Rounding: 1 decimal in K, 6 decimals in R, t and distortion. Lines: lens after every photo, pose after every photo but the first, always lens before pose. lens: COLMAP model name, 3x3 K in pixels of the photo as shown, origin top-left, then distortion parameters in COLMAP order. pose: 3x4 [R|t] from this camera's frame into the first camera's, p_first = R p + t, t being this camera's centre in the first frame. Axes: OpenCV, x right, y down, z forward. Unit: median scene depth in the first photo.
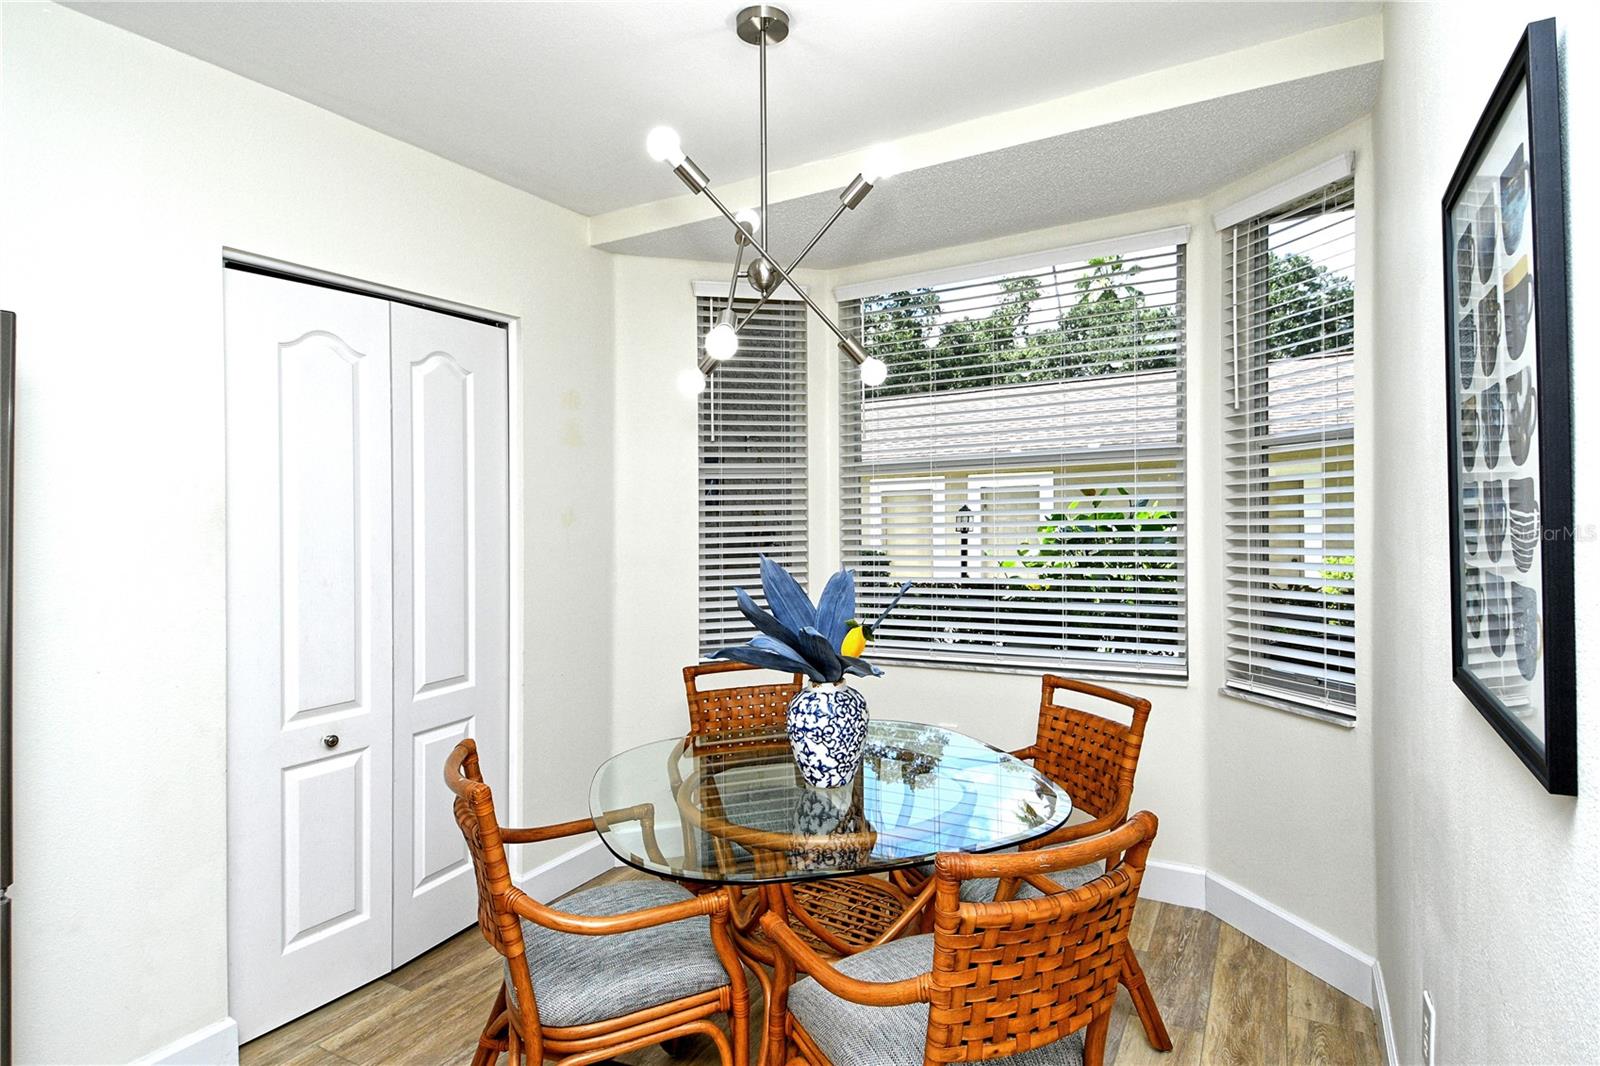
lens RADIAL K [[812.0, 0, 800.0], [0, 812.0, 533.0], [0, 0, 1]] dist [0.016005, -0.000541]
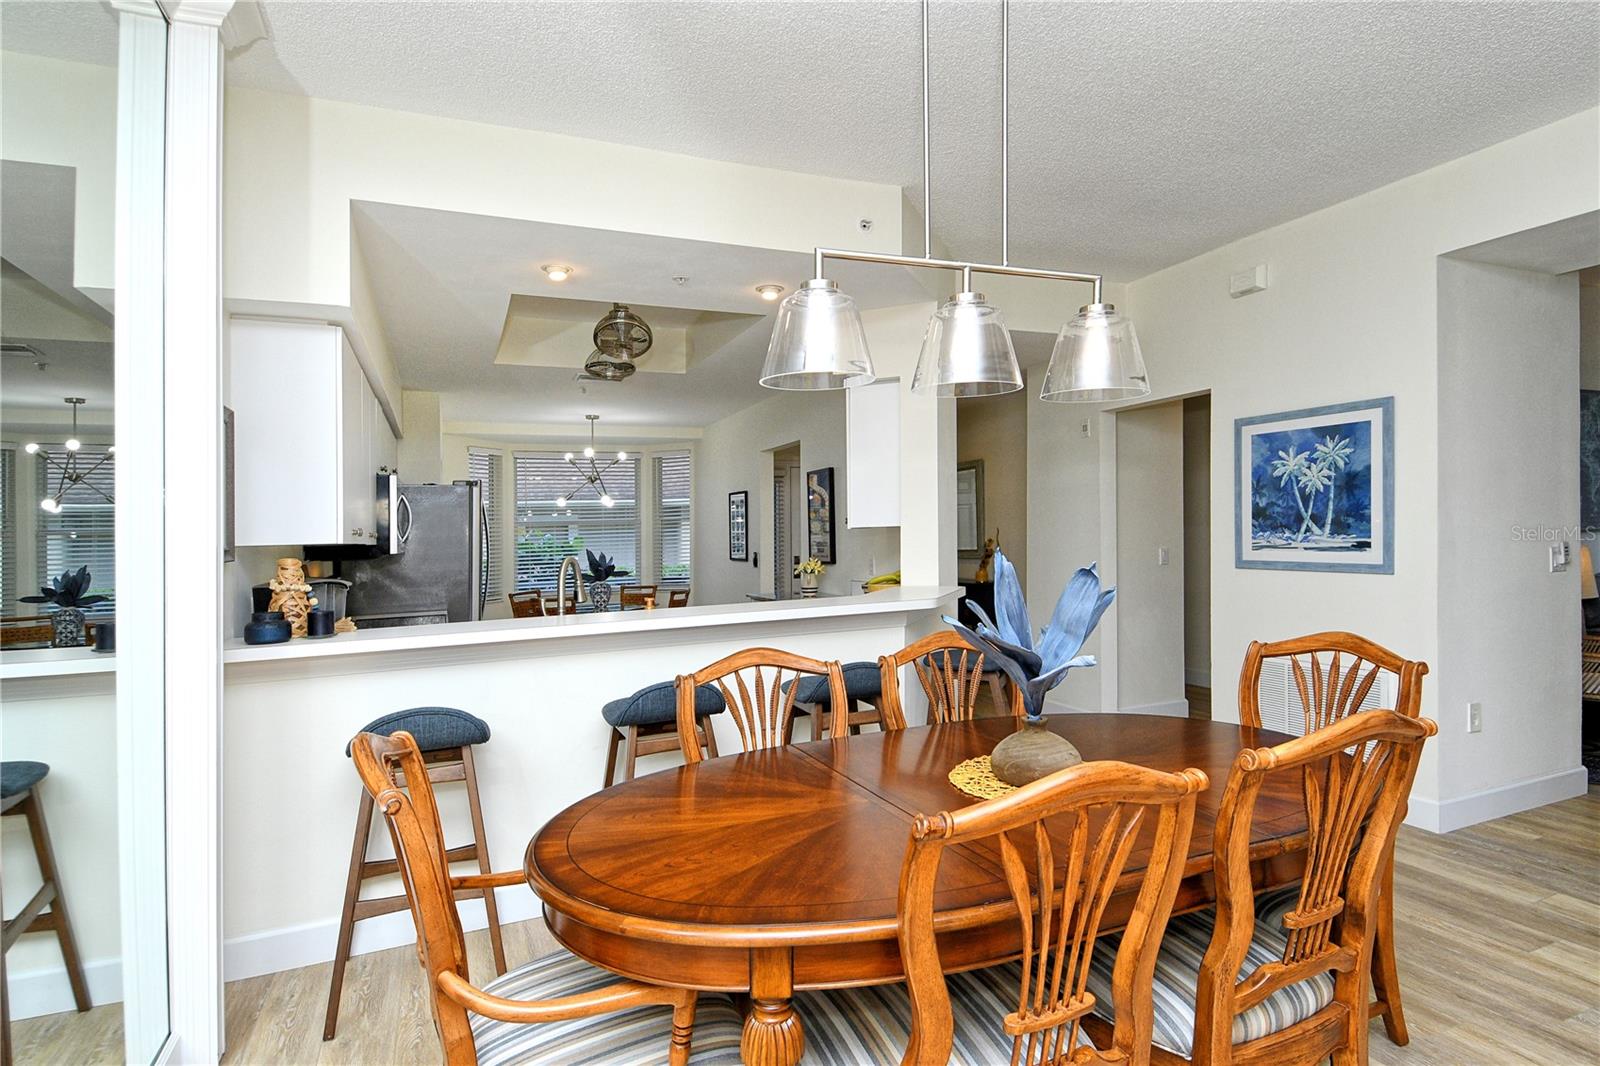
lens RADIAL K [[812.0, 0, 800.0], [0, 812.0, 533.0], [0, 0, 1]] dist [0.016005, -0.000541]
pose [[0.585988, 0.003055, 0.810314, -2.418902], [0.032214, 0.999115, -0.027063, 0.083642], [-0.809679, 0.041962, 0.585370, -1.935809]]
